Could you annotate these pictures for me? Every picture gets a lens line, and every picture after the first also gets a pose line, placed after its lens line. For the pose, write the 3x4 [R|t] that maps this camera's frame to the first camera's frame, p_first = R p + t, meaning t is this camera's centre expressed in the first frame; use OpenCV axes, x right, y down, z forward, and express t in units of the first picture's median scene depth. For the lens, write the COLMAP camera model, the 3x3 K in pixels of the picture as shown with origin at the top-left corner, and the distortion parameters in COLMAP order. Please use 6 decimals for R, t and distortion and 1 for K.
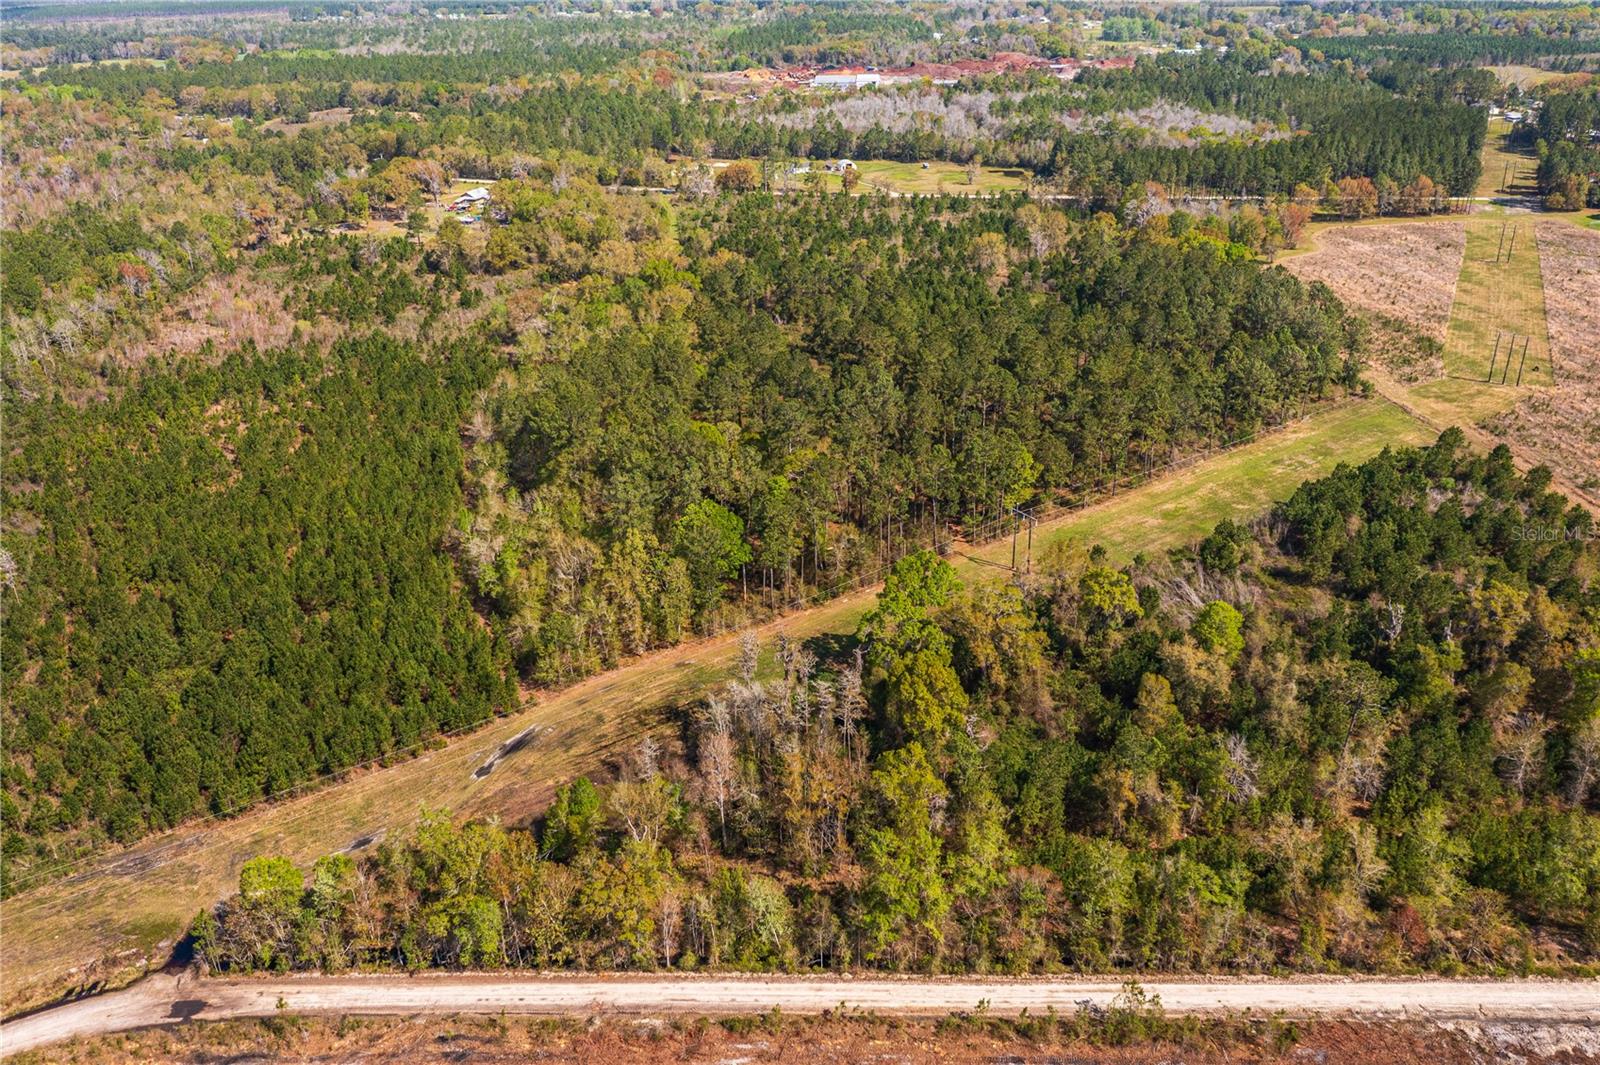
lens RADIAL K [[1301.6, 0, 800.9], [0, 1301.6, 532.7], [0, 0, 1]] dist [-0.013808, 0.002709]
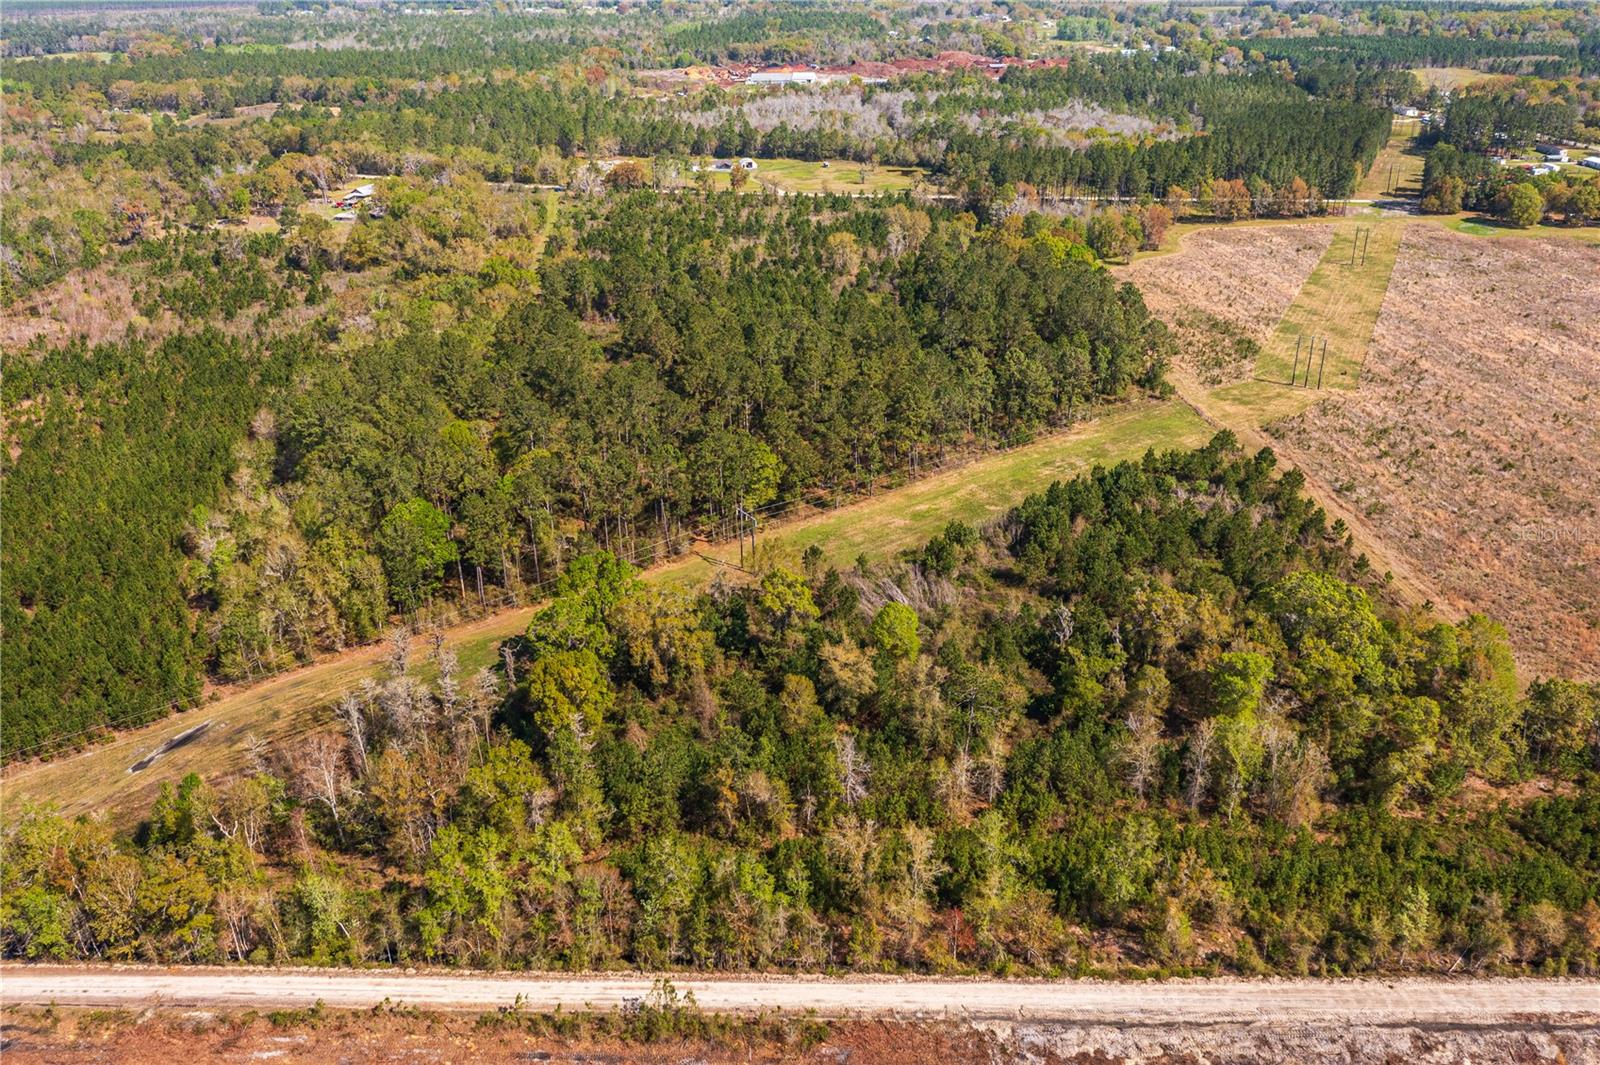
lens RADIAL K [[1301.6, 0, 798.9], [0, 1301.6, 532.3], [0, 0, 1]] dist [-0.013808, 0.002709]
pose [[0.999978, 0.006576, -0.000734, 0.182431], [-0.006575, 0.999976, 0.001999, -0.002260], [0.000747, -0.001995, 0.999998, -0.004650]]
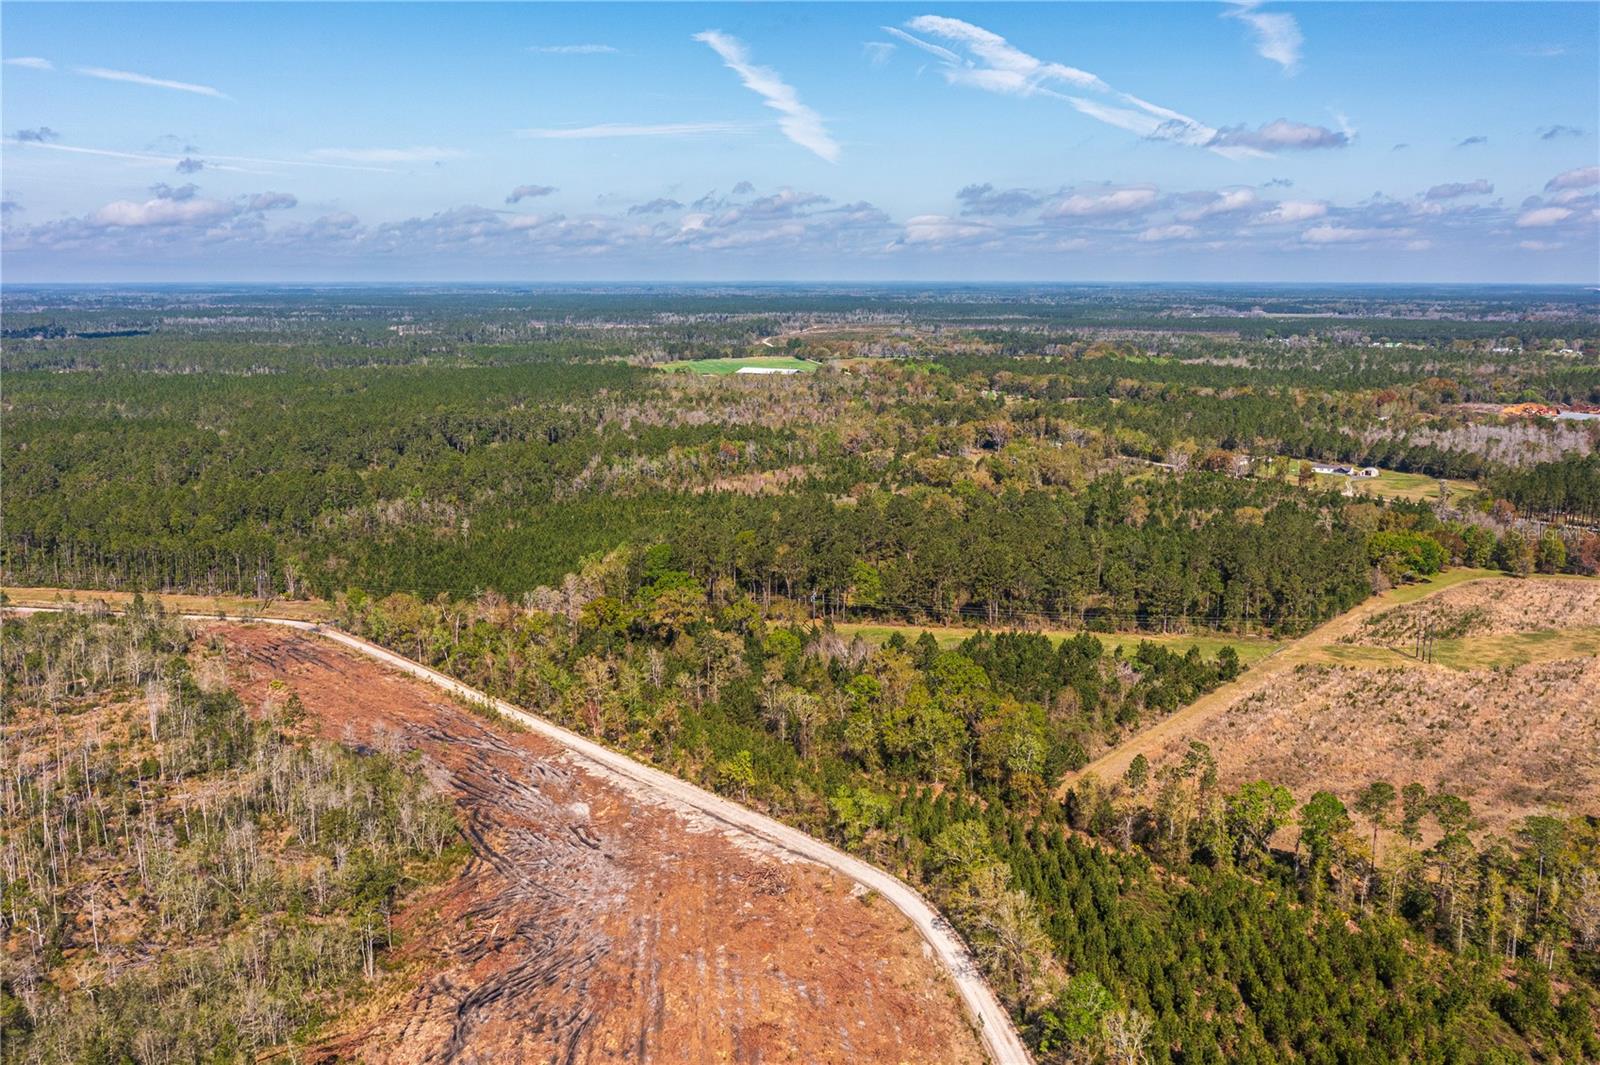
lens RADIAL K [[1301.6, 0, 802.2], [0, 1301.6, 532.8], [0, 0, 1]] dist [-0.013808, 0.002709]
pose [[0.707081, 0.154970, -0.689942, 1.114924], [-0.310176, 0.944788, -0.105670, 0.077902], [0.635474, 0.288721, 0.716110, -0.193232]]
